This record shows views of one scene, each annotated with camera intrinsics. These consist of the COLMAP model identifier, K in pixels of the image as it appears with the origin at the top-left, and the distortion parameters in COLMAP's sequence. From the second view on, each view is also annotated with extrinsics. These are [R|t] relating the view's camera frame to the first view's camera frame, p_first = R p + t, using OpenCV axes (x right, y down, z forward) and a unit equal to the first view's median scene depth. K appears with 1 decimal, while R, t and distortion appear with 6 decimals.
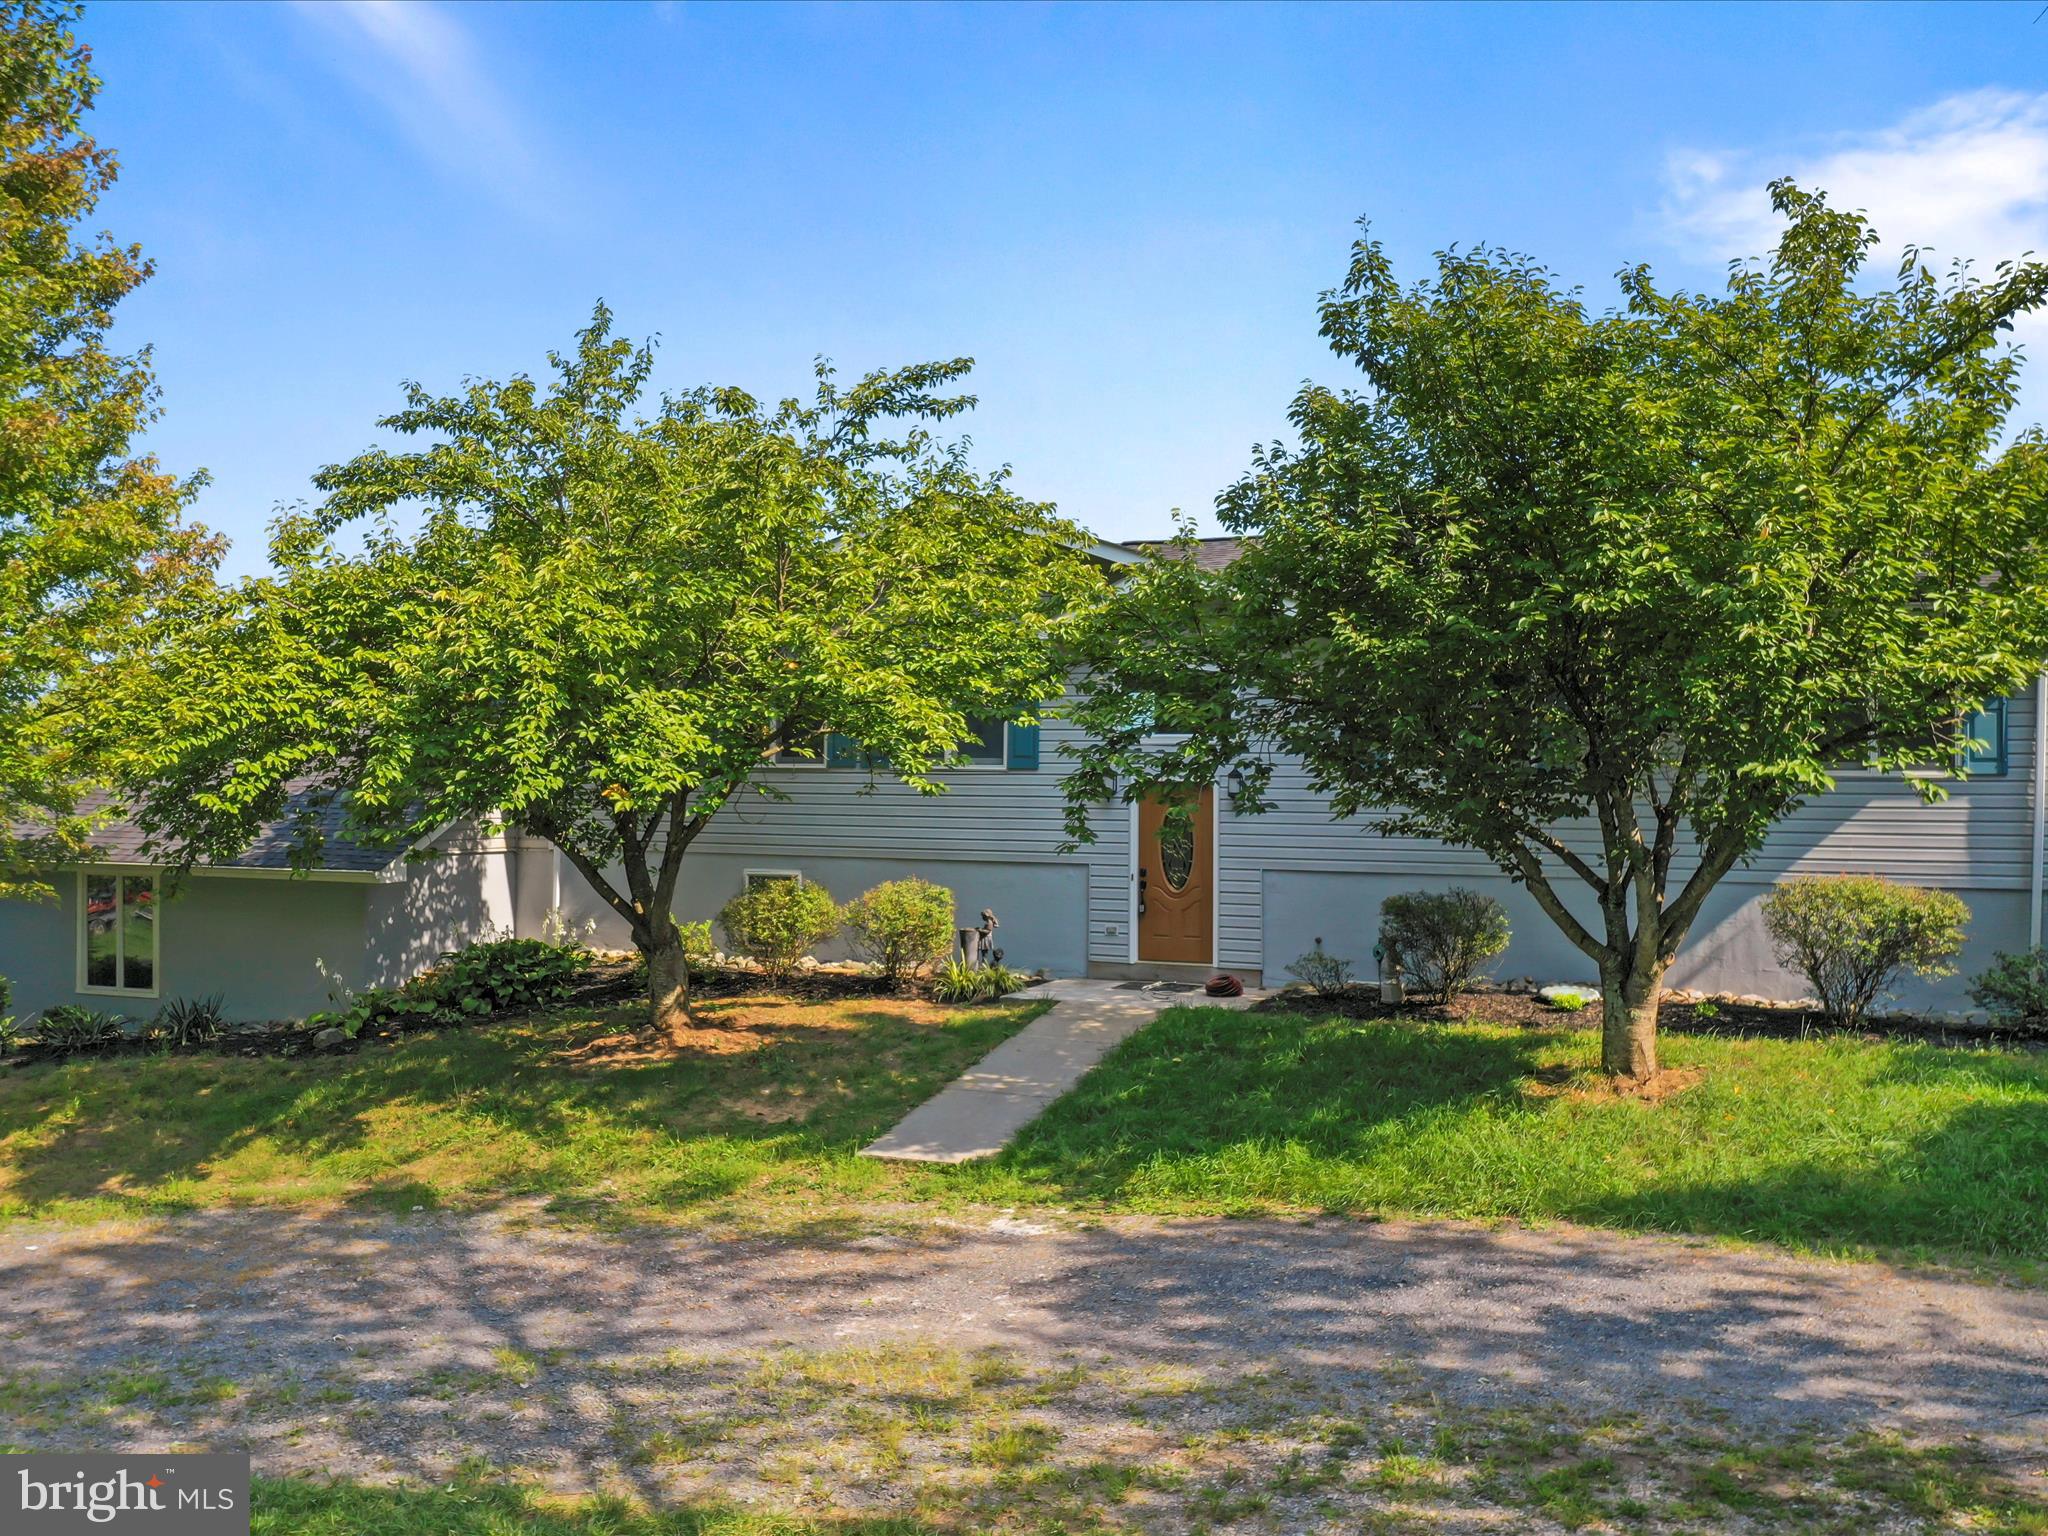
lens RADIAL K [[1814.3, 0, 1024.0], [0, 1814.3, 768.0], [0, 0, 1]] dist [-0.000013, -0.014874]
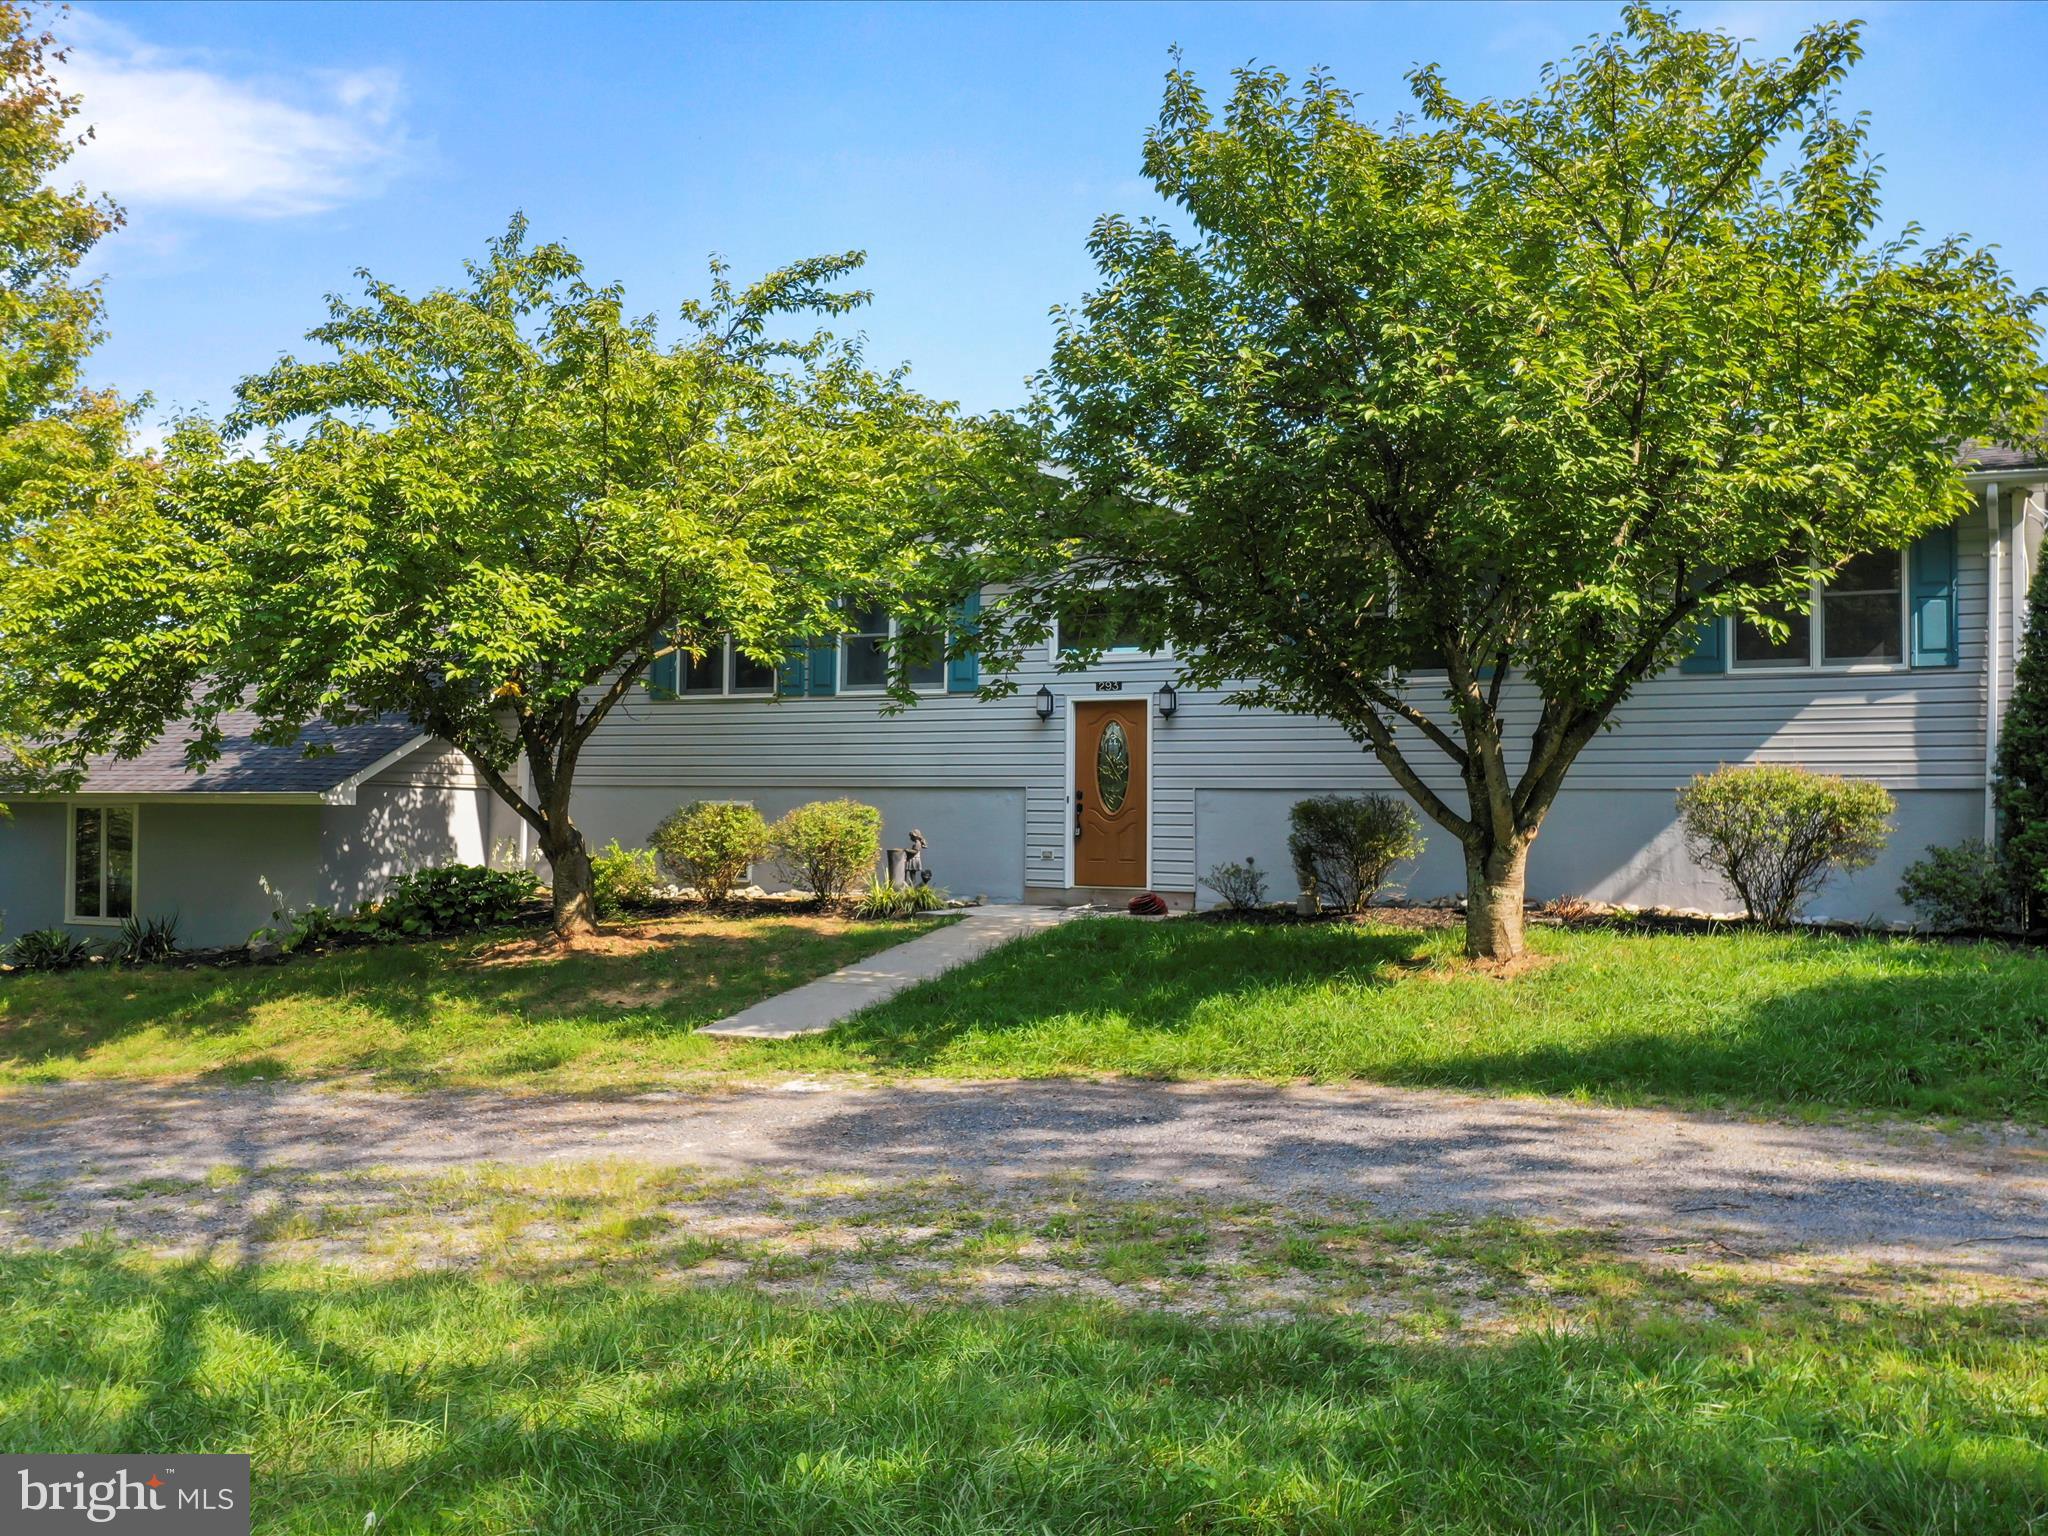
lens RADIAL K [[1821.1, 0, 1024.0], [0, 1821.1, 768.0], [0, 0, 1]] dist [-0.002127, -0.011366]
pose [[0.996006, 0.000549, -0.089288, 0.159998], [-0.002521, 0.999755, -0.021973, 0.083867], [0.089254, 0.022110, 0.995763, 0.030913]]
